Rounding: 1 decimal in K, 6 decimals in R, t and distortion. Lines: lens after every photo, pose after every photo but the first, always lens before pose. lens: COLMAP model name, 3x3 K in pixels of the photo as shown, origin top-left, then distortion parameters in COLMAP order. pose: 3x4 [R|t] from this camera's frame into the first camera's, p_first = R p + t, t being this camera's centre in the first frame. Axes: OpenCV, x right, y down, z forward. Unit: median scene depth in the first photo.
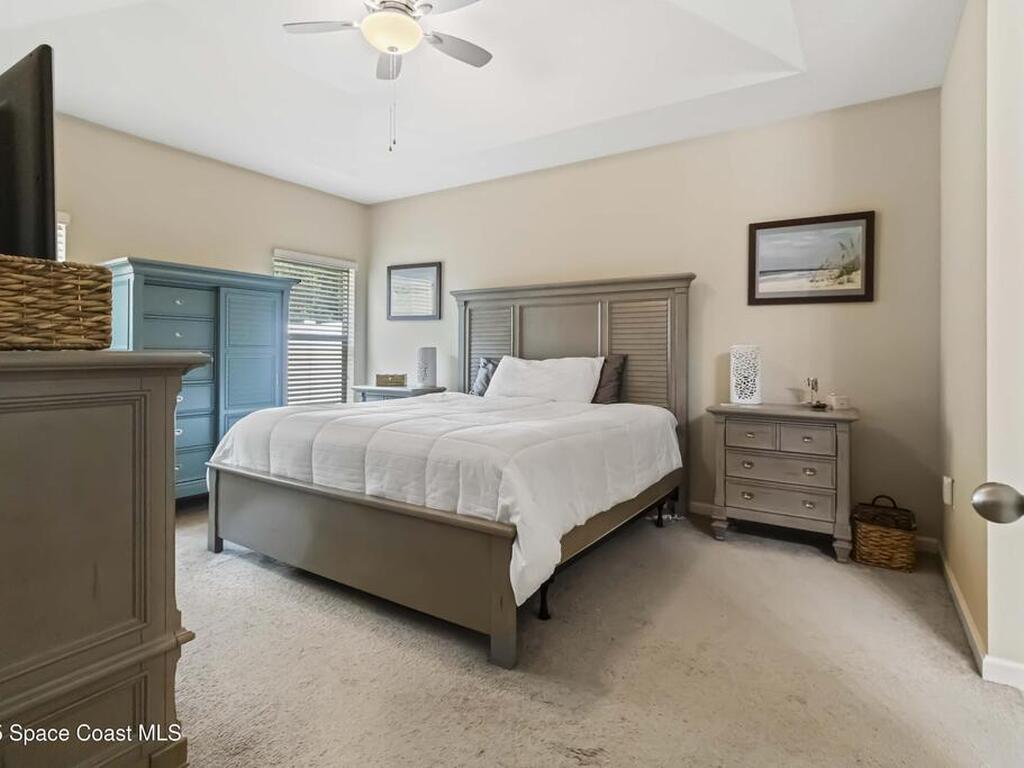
lens RADIAL K [[528.9, 0, 502.1], [0, 528.9, 351.1], [0, 0, 1]] dist [0.005521, 0.002303]
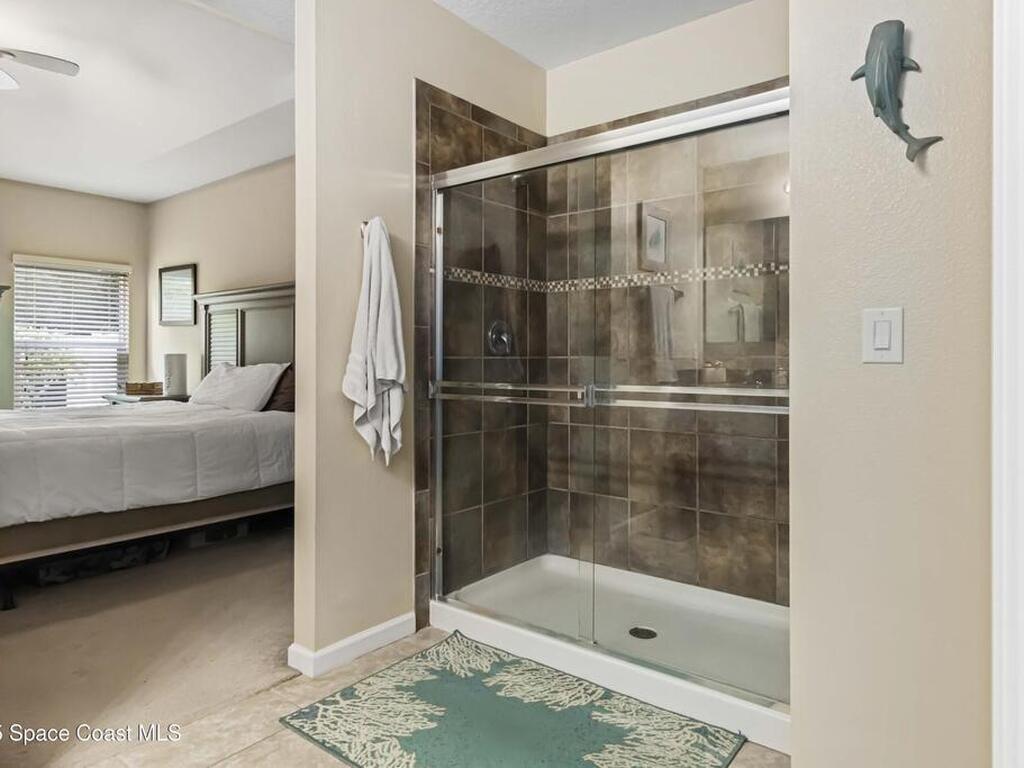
lens RADIAL K [[617.8, 0, 500.0], [0, 617.8, 355.7], [0, 0, 1]] dist [0.004336, -0.000449]
pose [[0.997202, -0.005870, -0.074519, 0.659195], [0.005707, 0.999981, -0.002391, 0.002881], [0.074532, 0.001959, 0.997217, -0.087515]]
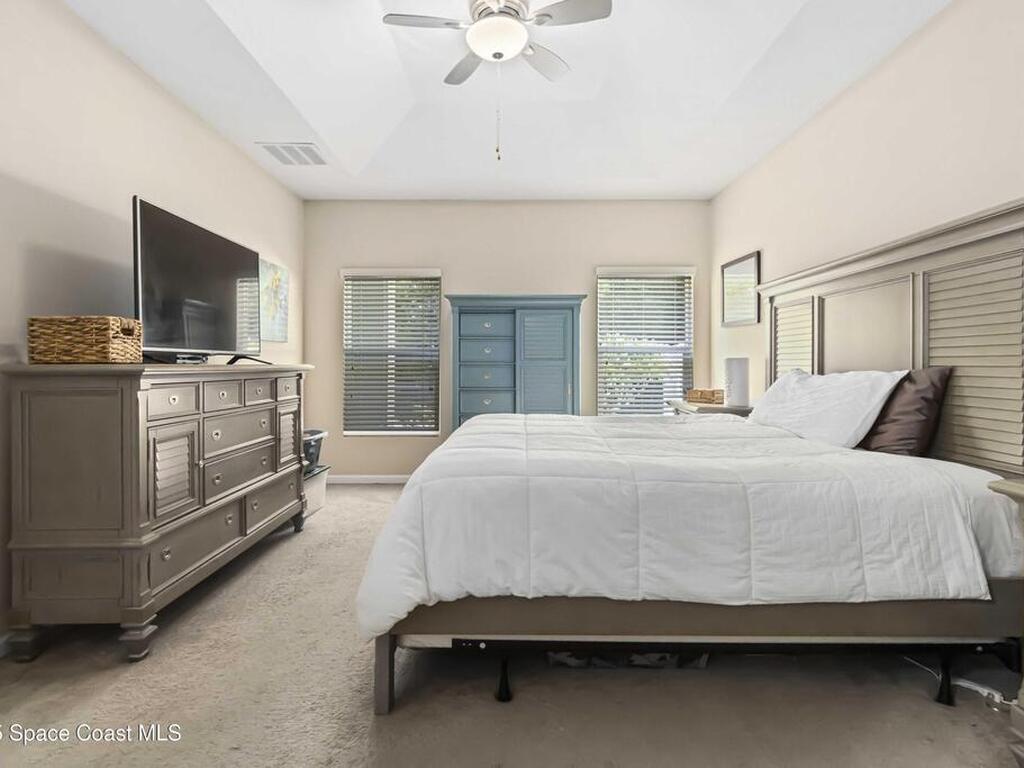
lens RADIAL K [[528.9, 0, 528.3], [0, 528.9, 365.3], [0, 0, 1]] dist [0.005521, 0.002303]
pose [[0.577330, -0.002703, -0.816507, 0.430187], [0.005000, 0.999987, 0.000225, 0.002808], [0.816496, -0.004213, 0.577336, 0.328285]]
